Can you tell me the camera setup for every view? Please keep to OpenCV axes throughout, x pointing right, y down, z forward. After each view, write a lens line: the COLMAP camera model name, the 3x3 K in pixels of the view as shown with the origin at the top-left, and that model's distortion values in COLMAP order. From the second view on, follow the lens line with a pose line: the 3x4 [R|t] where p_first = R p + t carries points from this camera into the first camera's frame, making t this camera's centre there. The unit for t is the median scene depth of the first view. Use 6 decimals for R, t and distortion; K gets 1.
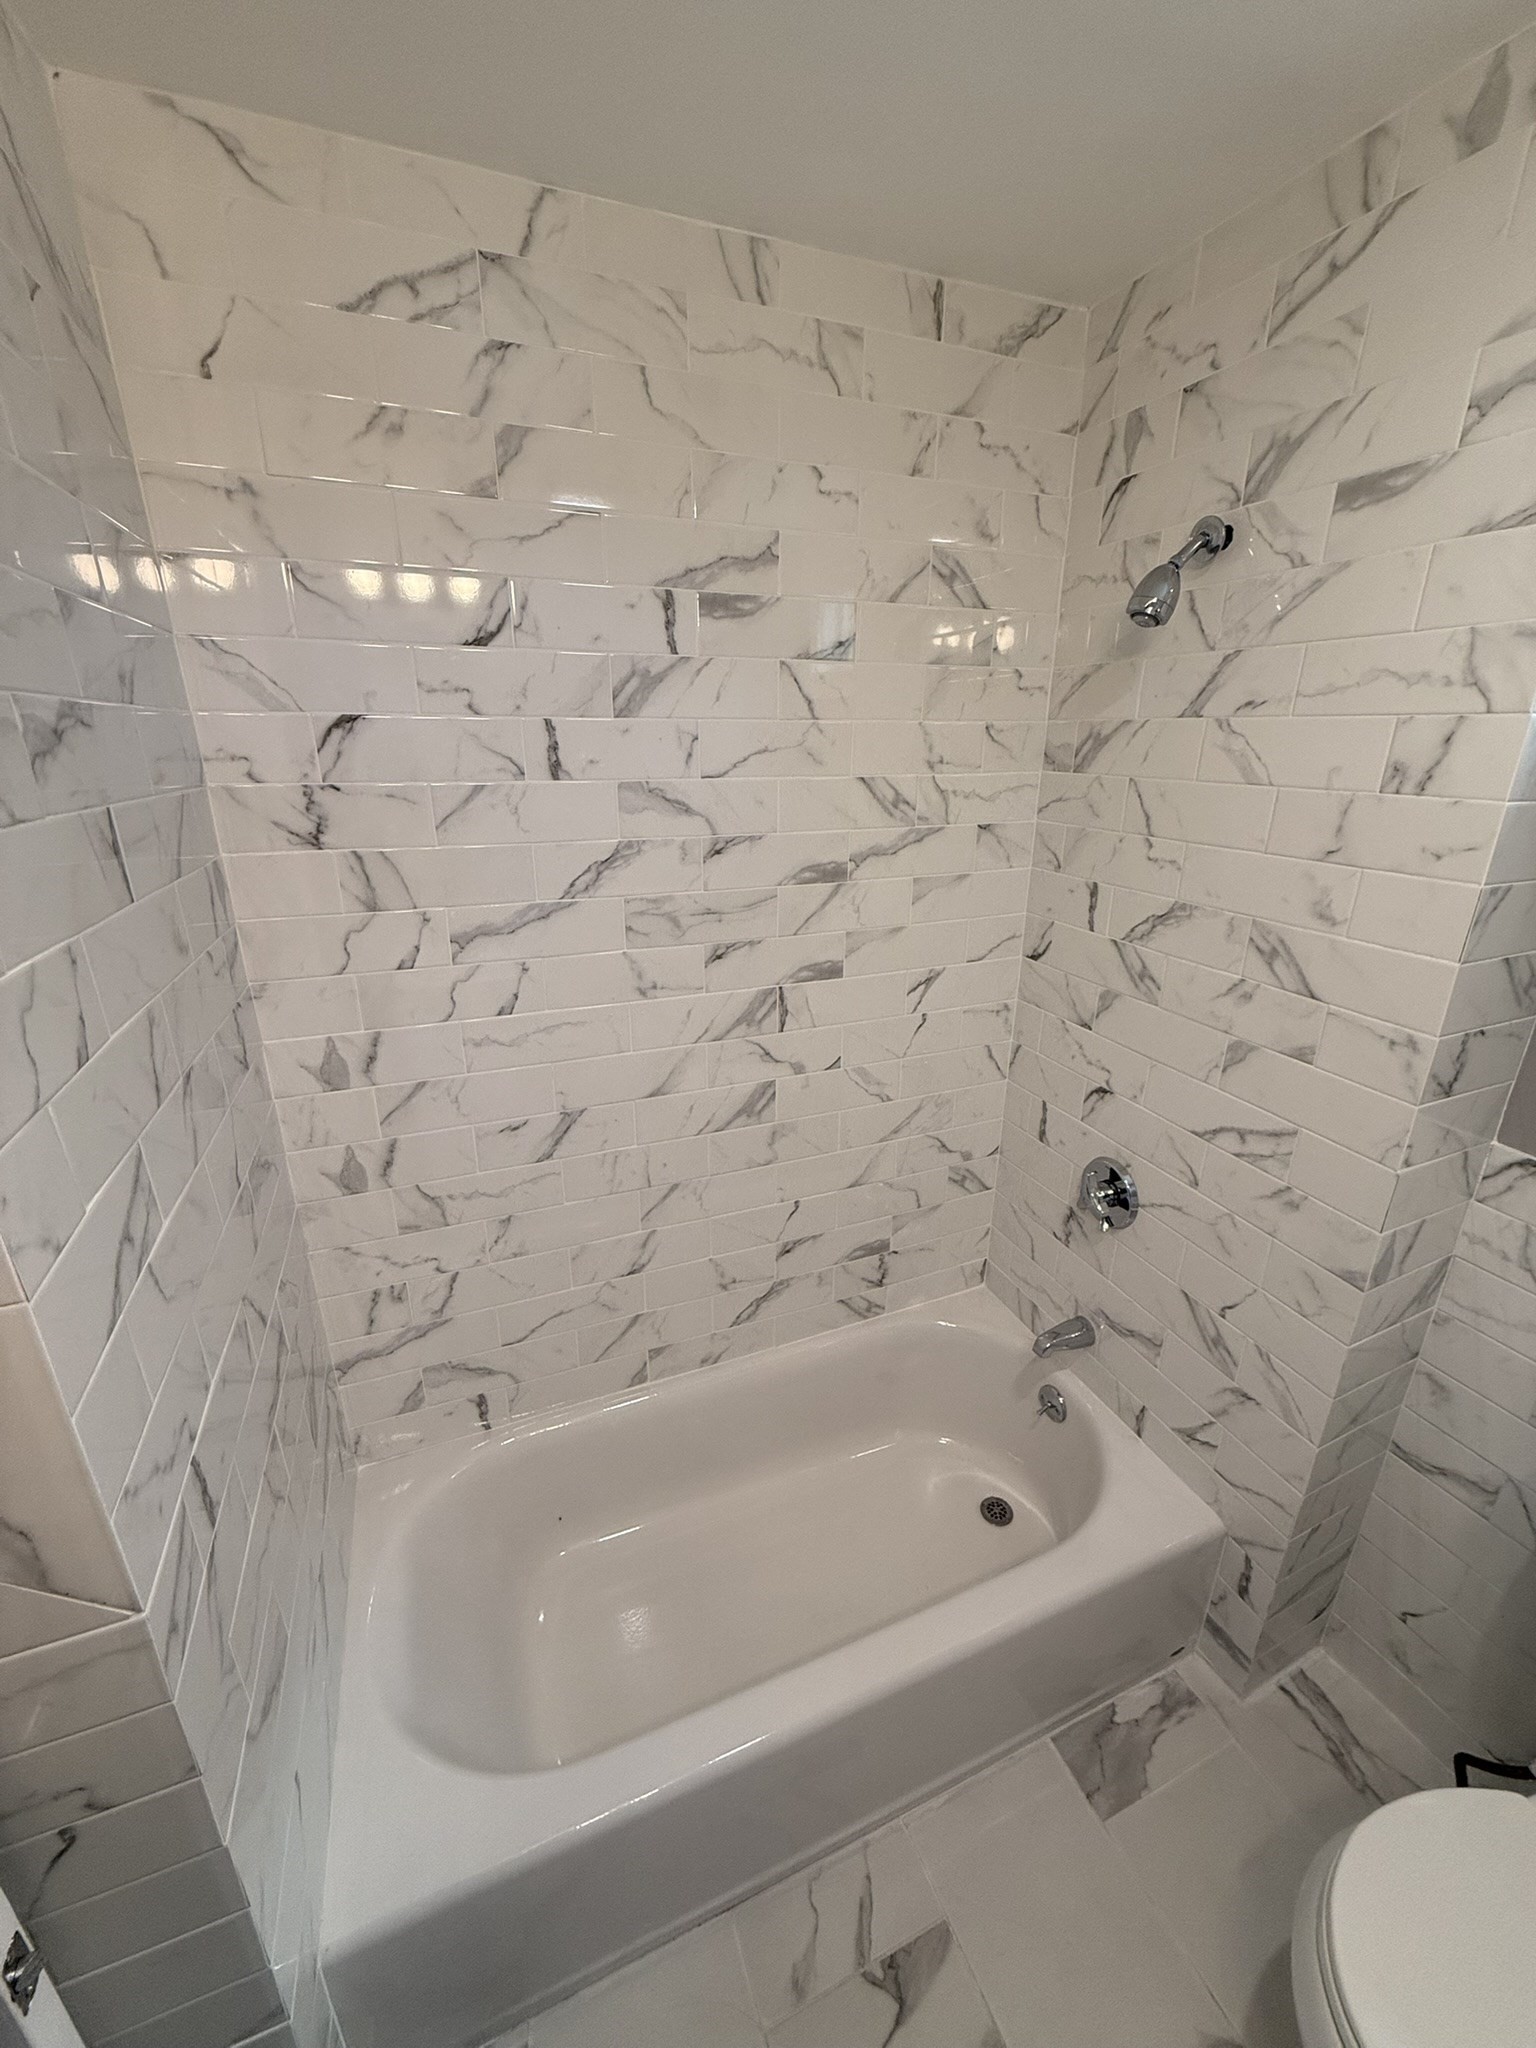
lens RADIAL K [[810.0, 0, 773.9], [0, 810.0, 1021.0], [0, 0, 1]] dist [0.000018, -0.000660]
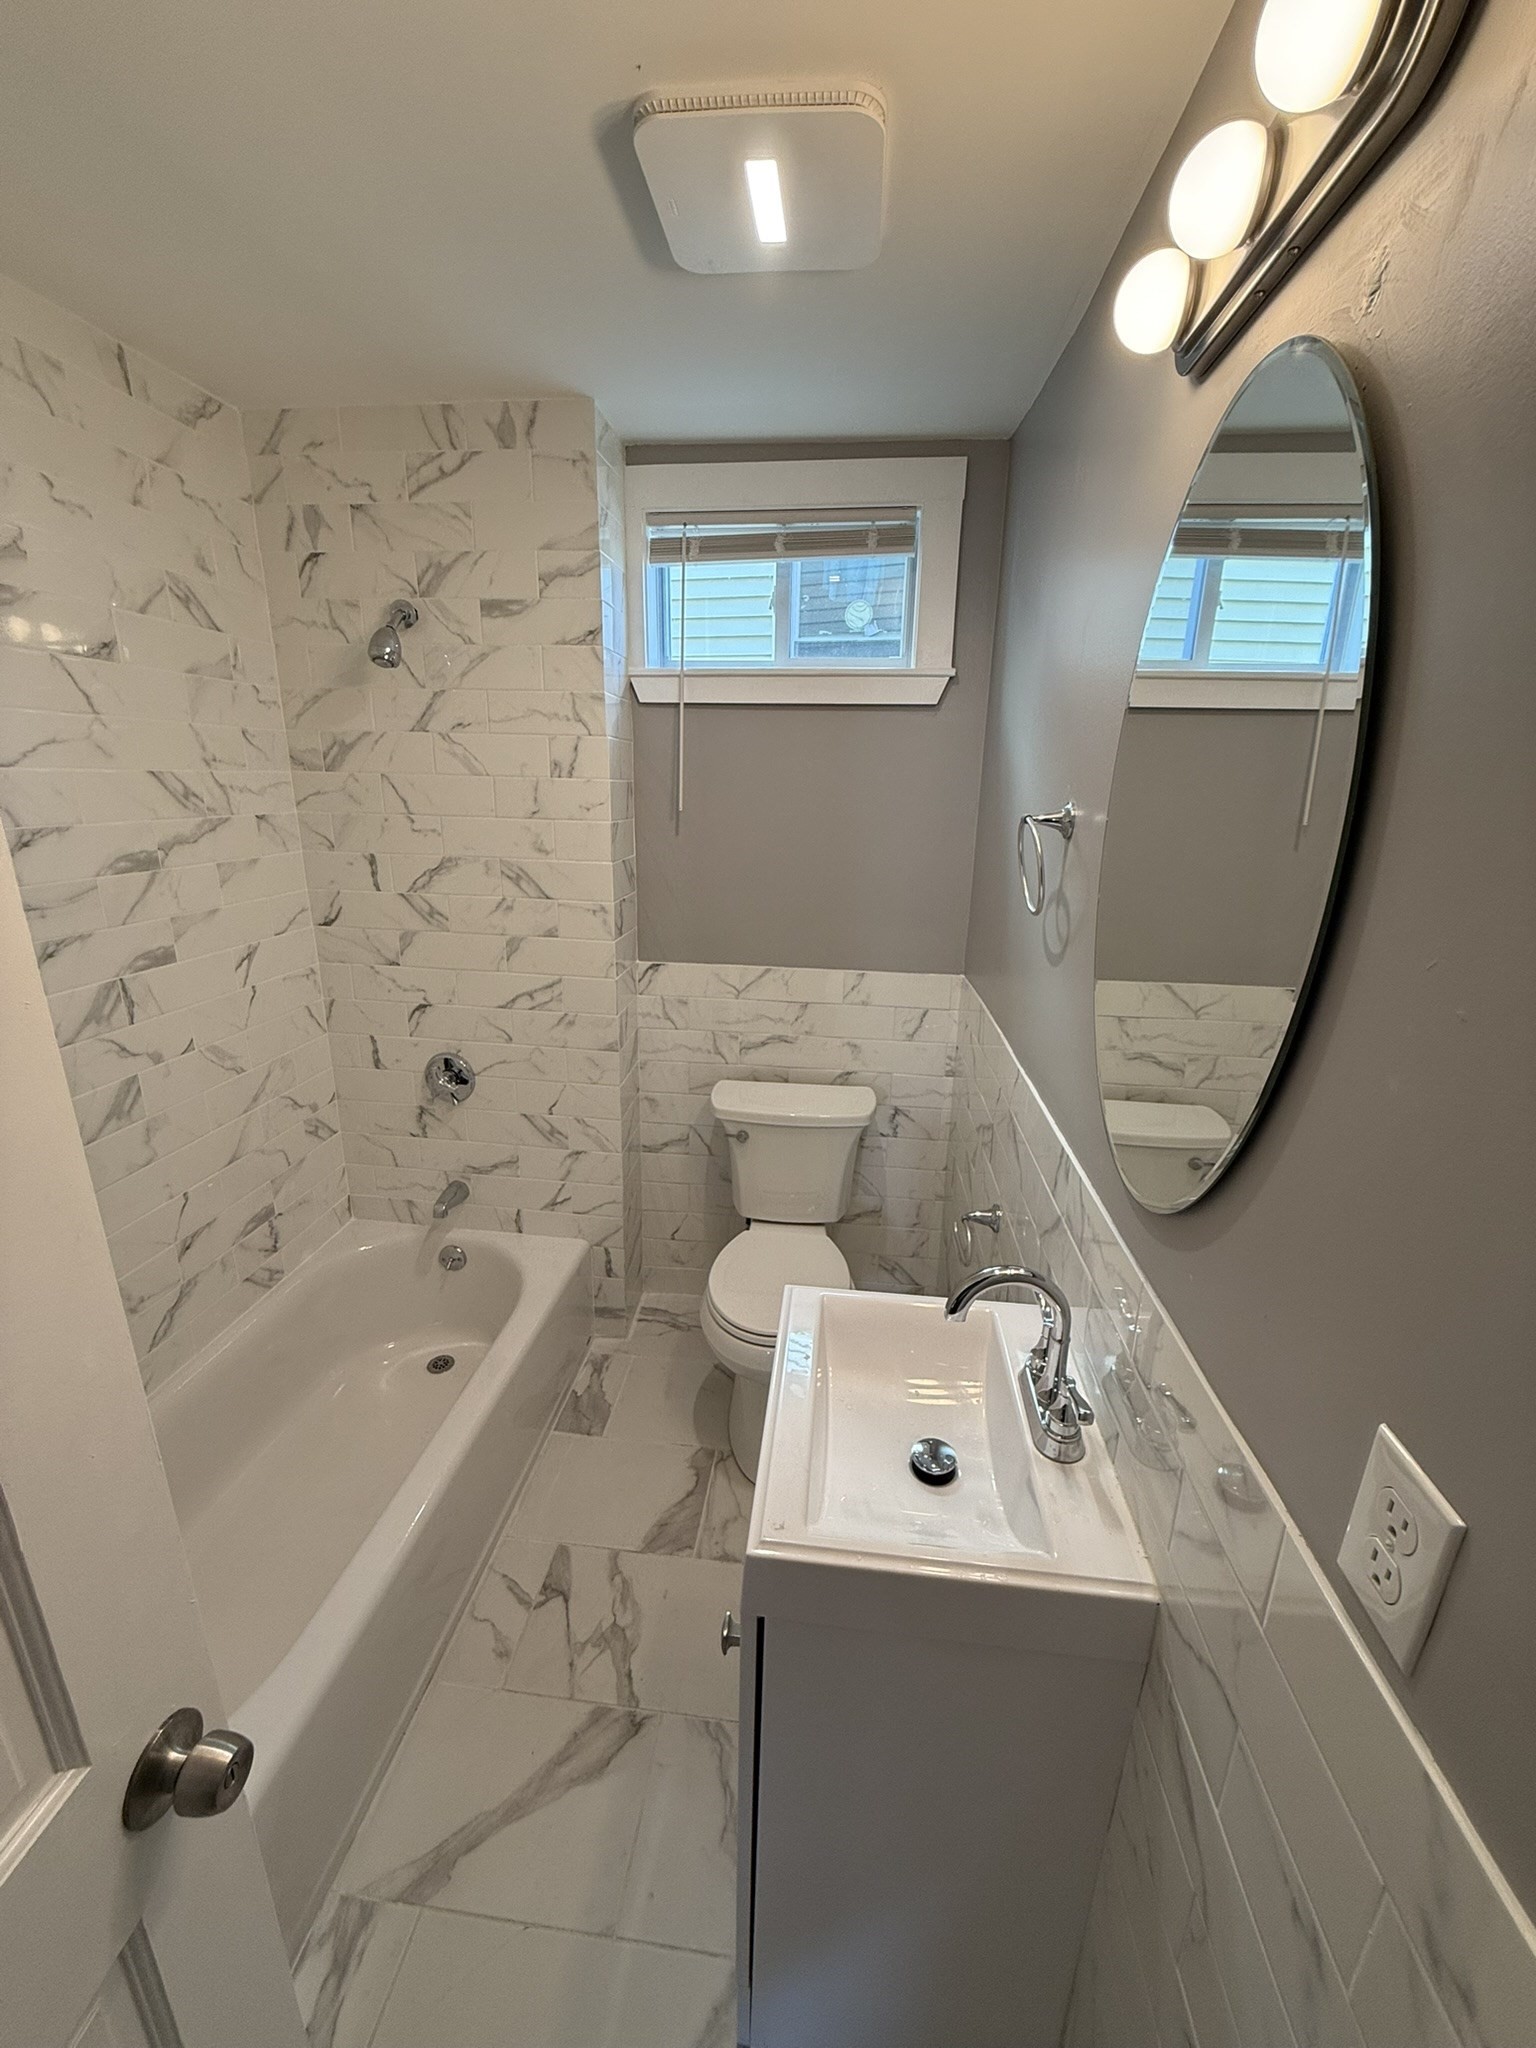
lens RADIAL K [[810.0, 0, 763.7], [0, 810.0, 1024.2], [0, 0, 1]] dist [0.000018, -0.000660]
pose [[0.488483, -0.244365, 0.837658, -0.508784], [0.270625, 0.955075, 0.120803, 0.118077], [-0.829546, 0.167681, 0.532669, -0.205241]]
